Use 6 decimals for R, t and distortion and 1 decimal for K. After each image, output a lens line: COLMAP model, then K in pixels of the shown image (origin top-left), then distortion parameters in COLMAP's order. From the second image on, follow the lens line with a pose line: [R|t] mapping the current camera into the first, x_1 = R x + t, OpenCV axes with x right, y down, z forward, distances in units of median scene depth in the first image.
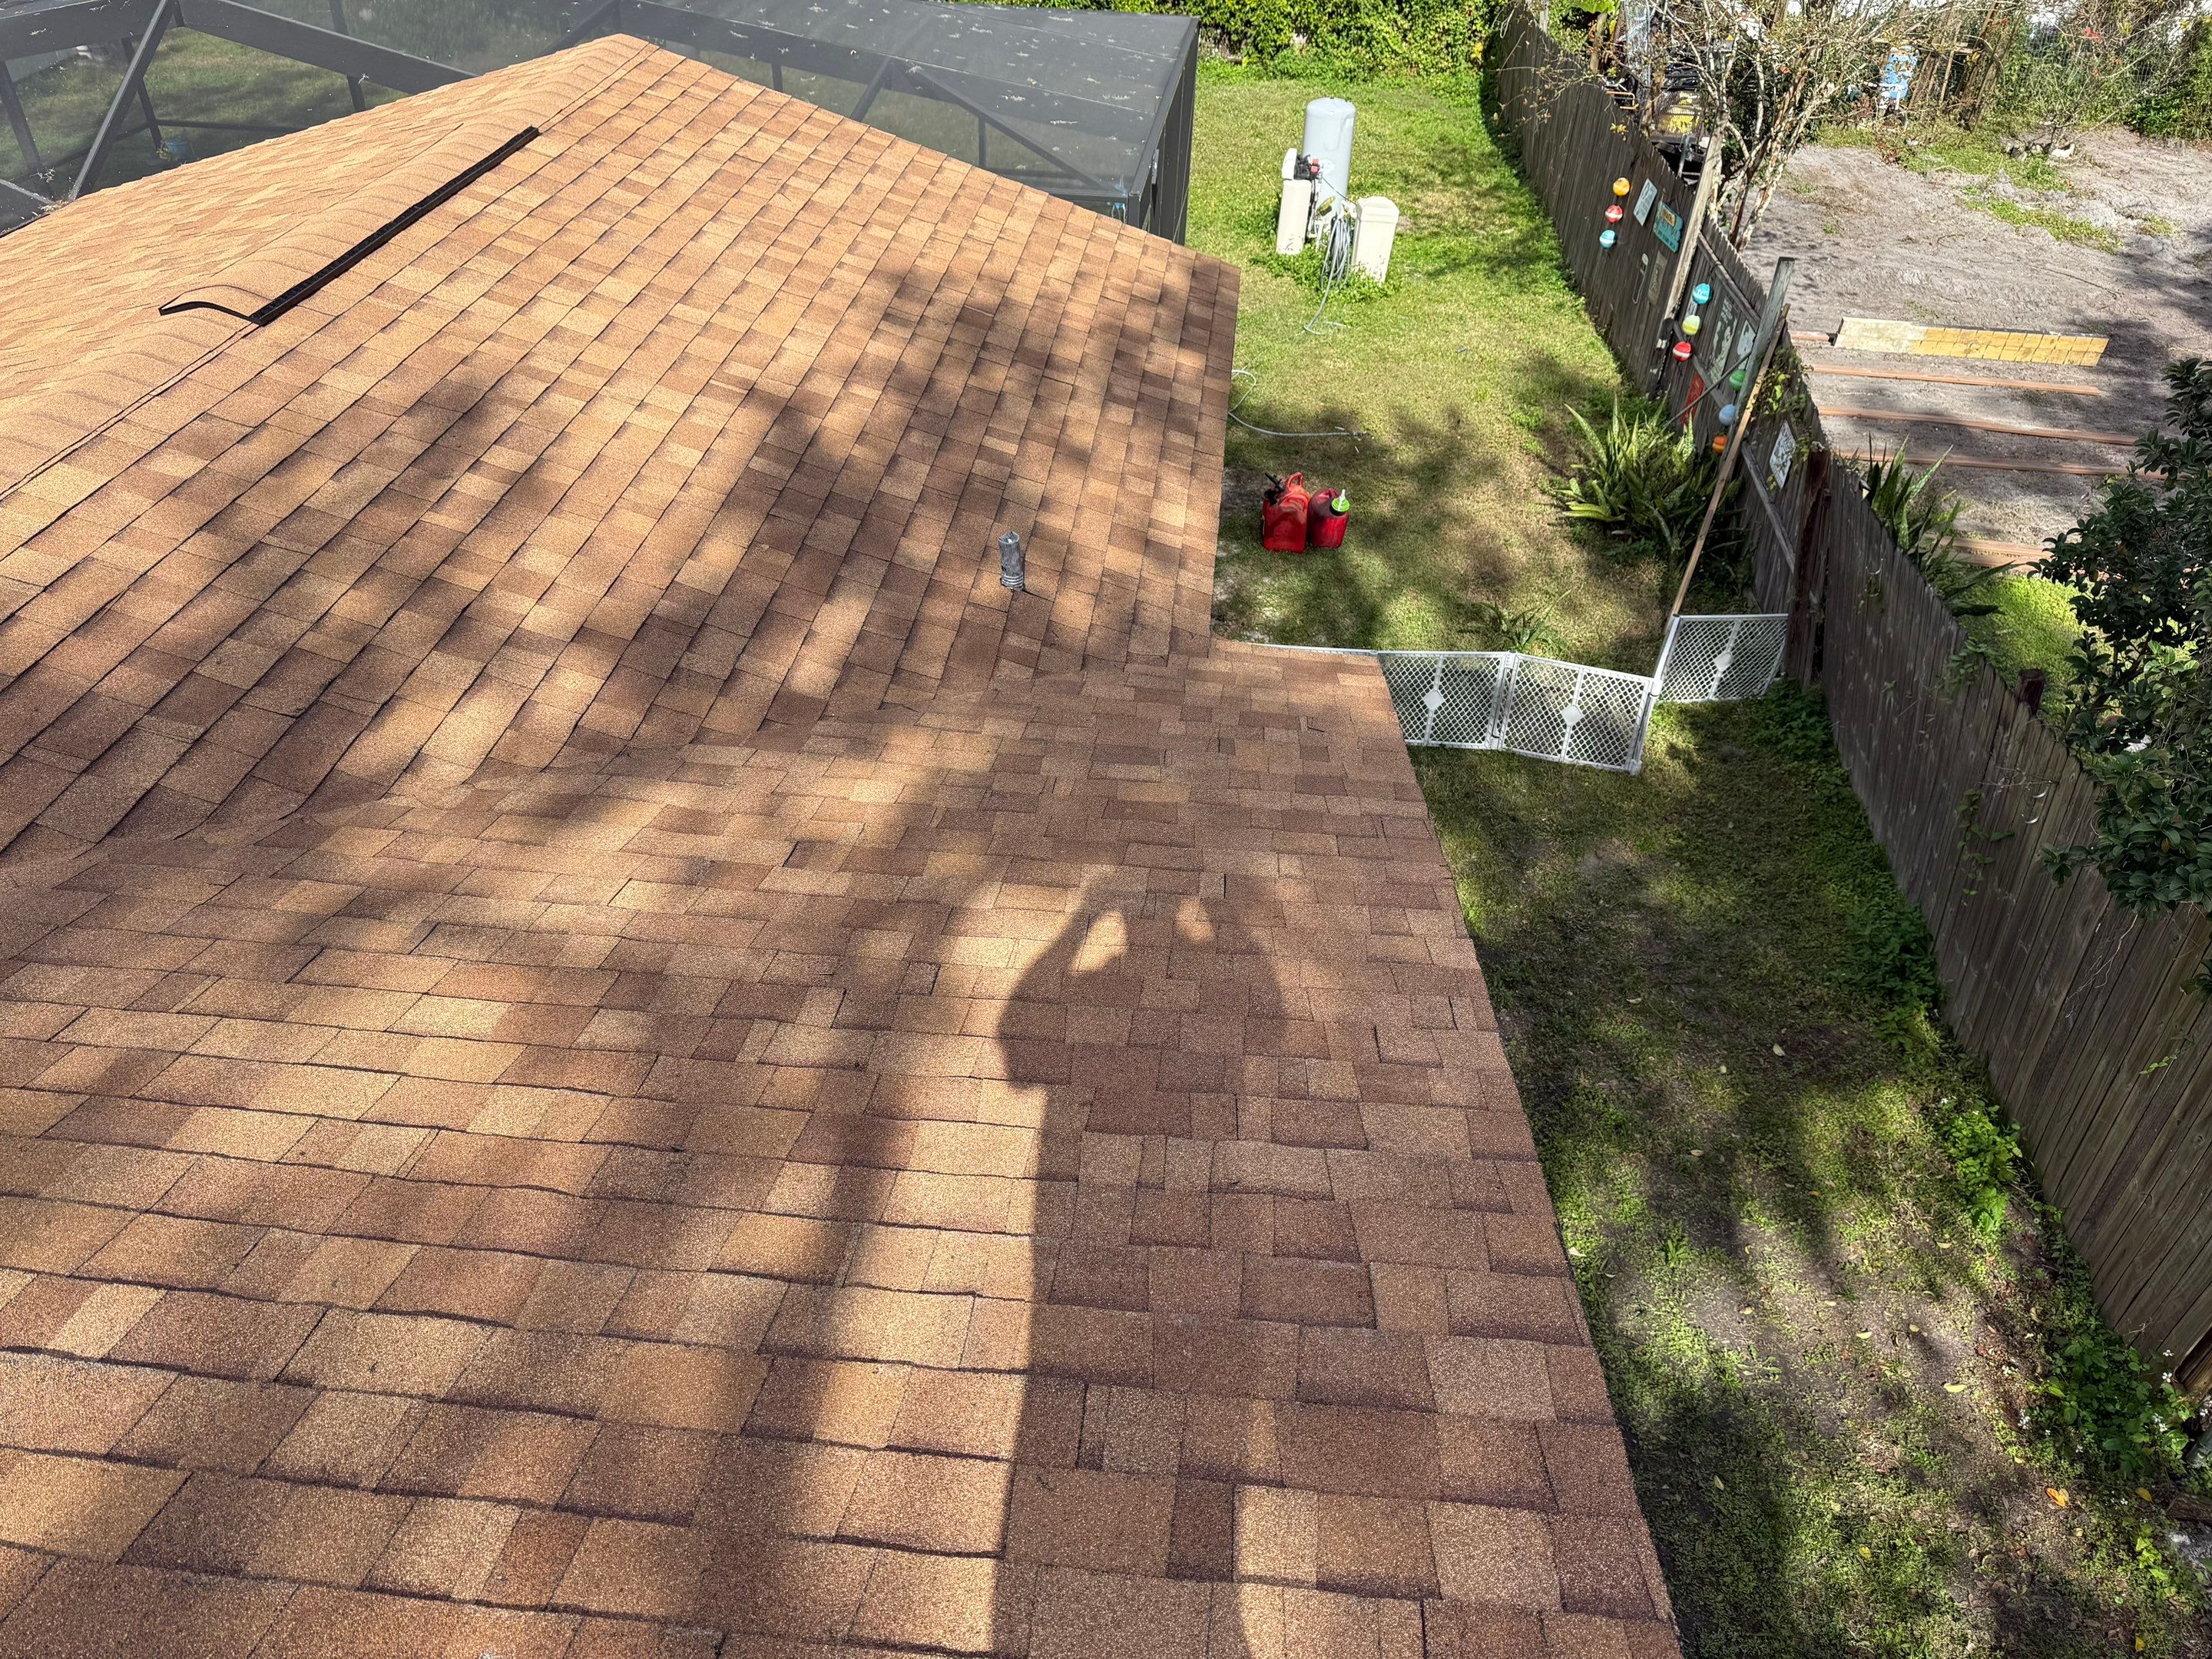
lens RADIAL K [[1678.4, 0, 1099.9], [0, 1678.4, 843.8], [0, 0, 1]] dist [0.045914, -0.059899]
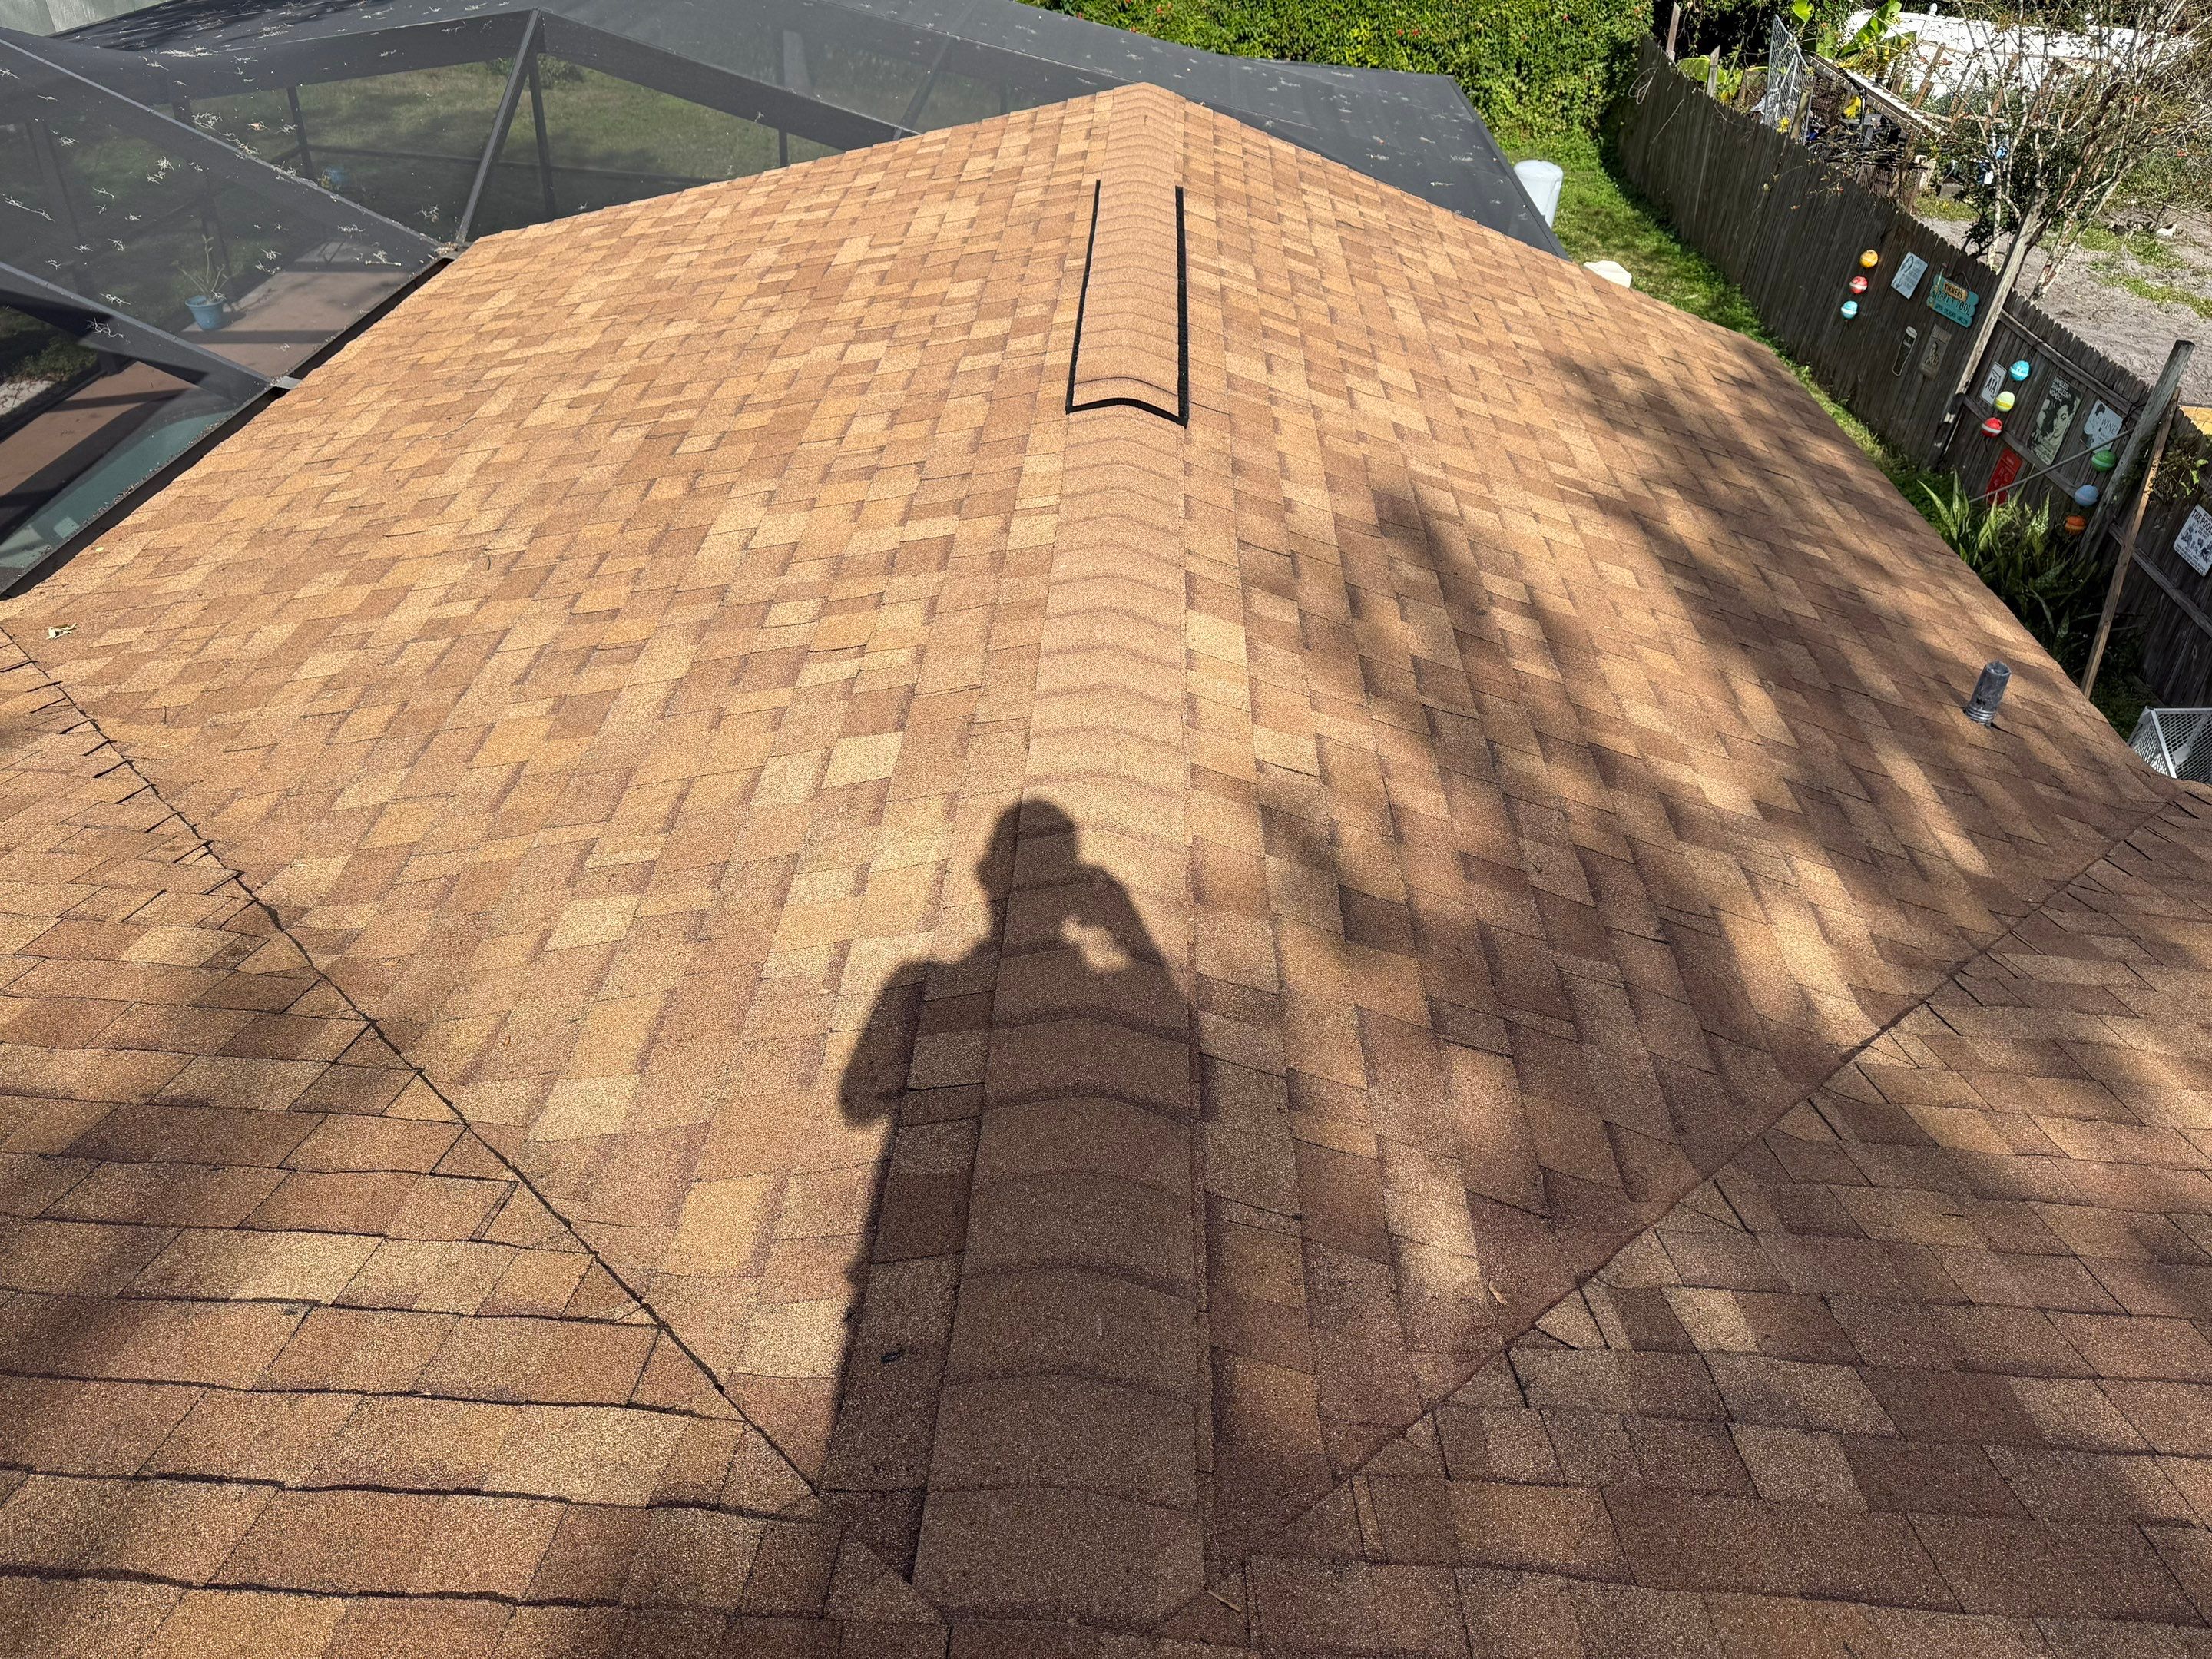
lens RADIAL K [[1678.4, 0, 1112.4], [0, 1678.4, 816.6], [0, 0, 1]] dist [0.045914, -0.059899]
pose [[0.995275, -0.008113, 0.096754, -0.267235], [0.011560, 0.999316, -0.035118, -0.036504], [-0.096402, 0.036071, 0.994689, 0.077406]]
